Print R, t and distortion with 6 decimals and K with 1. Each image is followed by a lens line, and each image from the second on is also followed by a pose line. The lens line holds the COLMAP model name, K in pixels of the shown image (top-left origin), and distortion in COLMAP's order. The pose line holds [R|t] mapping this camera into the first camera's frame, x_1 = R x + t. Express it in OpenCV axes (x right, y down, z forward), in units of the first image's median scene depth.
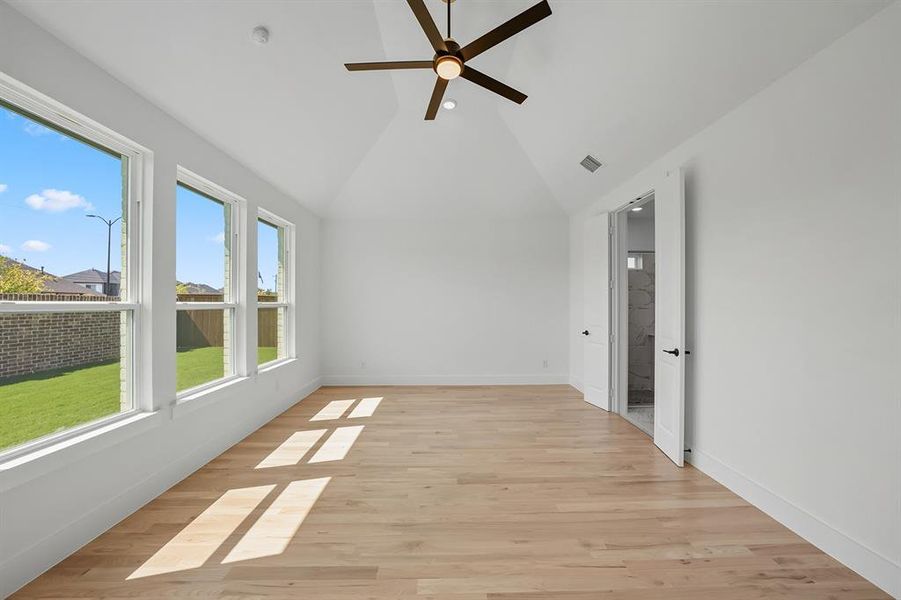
lens RADIAL K [[327.0, 0, 450.5], [0, 327.0, 300.0], [0, 0, 1]] dist [-0.016411, 0.000069]
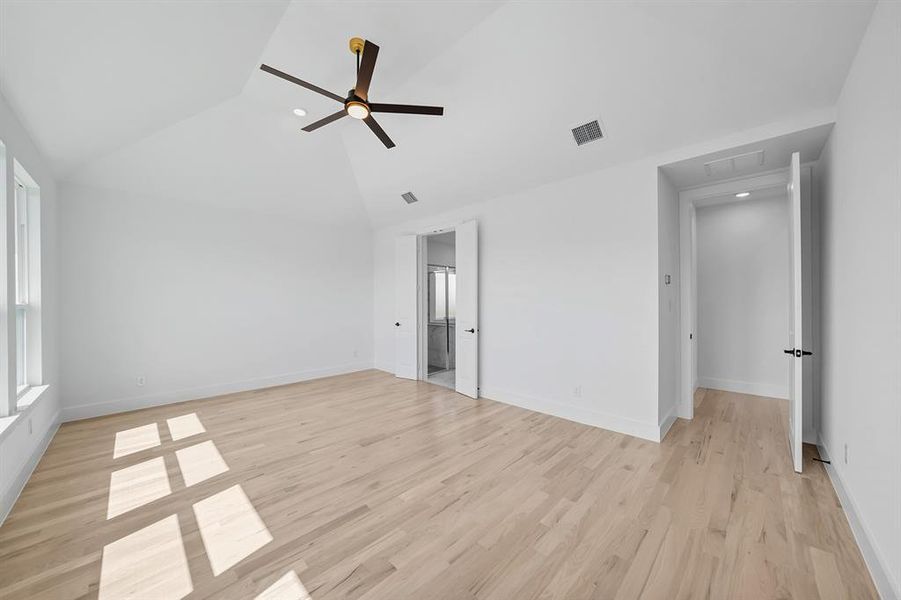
lens RADIAL K [[315.2, 0, 450.1], [0, 315.2, 299.9], [0, 0, 1]] dist [-0.006249, 0.000075]
pose [[0.725386, -0.002433, 0.688339, -0.508778], [-0.002351, 0.999979, 0.006013, -0.006764], [-0.688339, -0.005980, 0.725365, -0.093395]]
